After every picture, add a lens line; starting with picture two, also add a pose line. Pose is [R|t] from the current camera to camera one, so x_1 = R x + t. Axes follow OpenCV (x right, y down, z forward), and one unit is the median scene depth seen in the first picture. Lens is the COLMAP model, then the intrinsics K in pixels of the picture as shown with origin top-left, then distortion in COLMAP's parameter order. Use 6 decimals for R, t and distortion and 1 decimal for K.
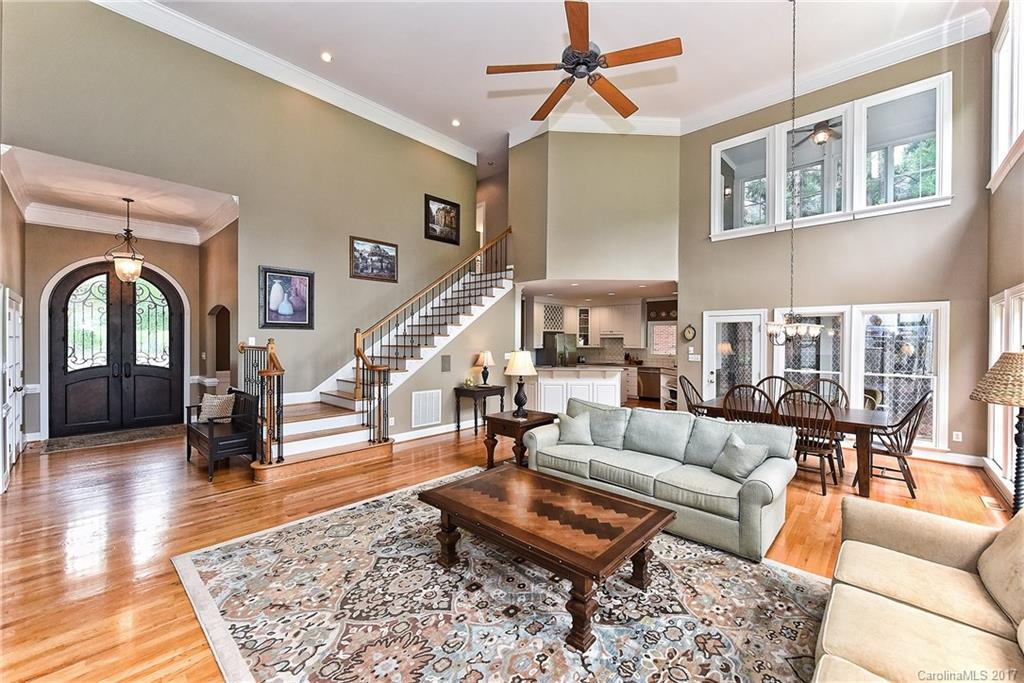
lens RADIAL K [[406.0, 0, 512.0], [0, 406.0, 343.3], [0, 0, 1]] dist [0.012522, -0.000312]
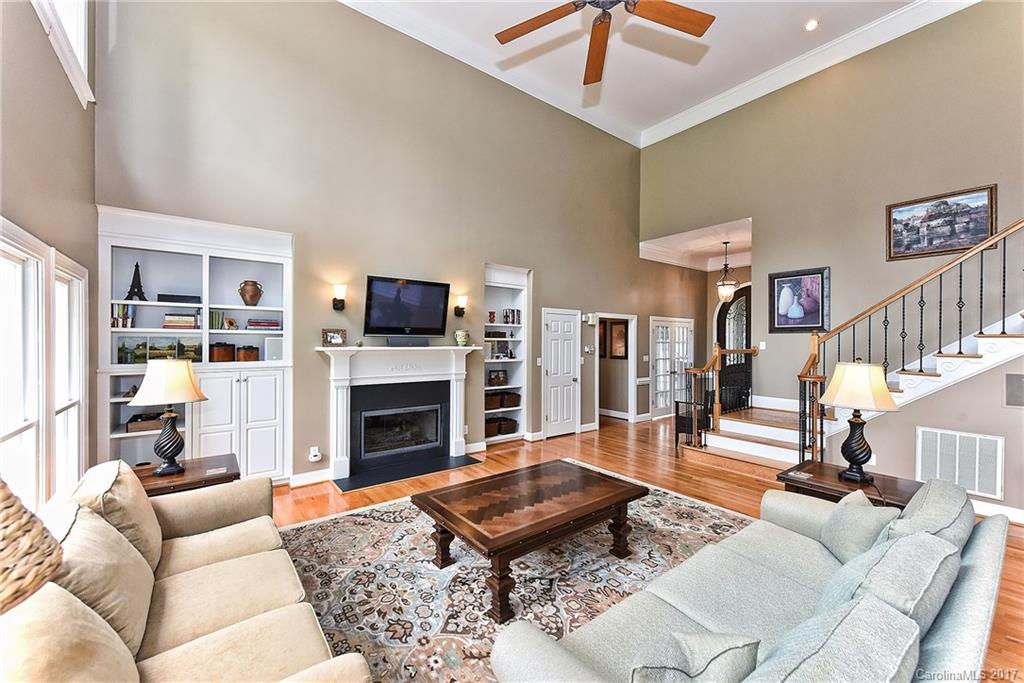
lens RADIAL K [[406.0, 0, 512.1], [0, 406.0, 340.0], [0, 0, 1]] dist [0.012522, -0.000312]
pose [[-0.167771, -0.008933, -0.985786, 0.641274], [-0.019004, 0.999802, -0.005826, 0.000004], [0.985643, 0.017756, -0.167907, 0.631612]]
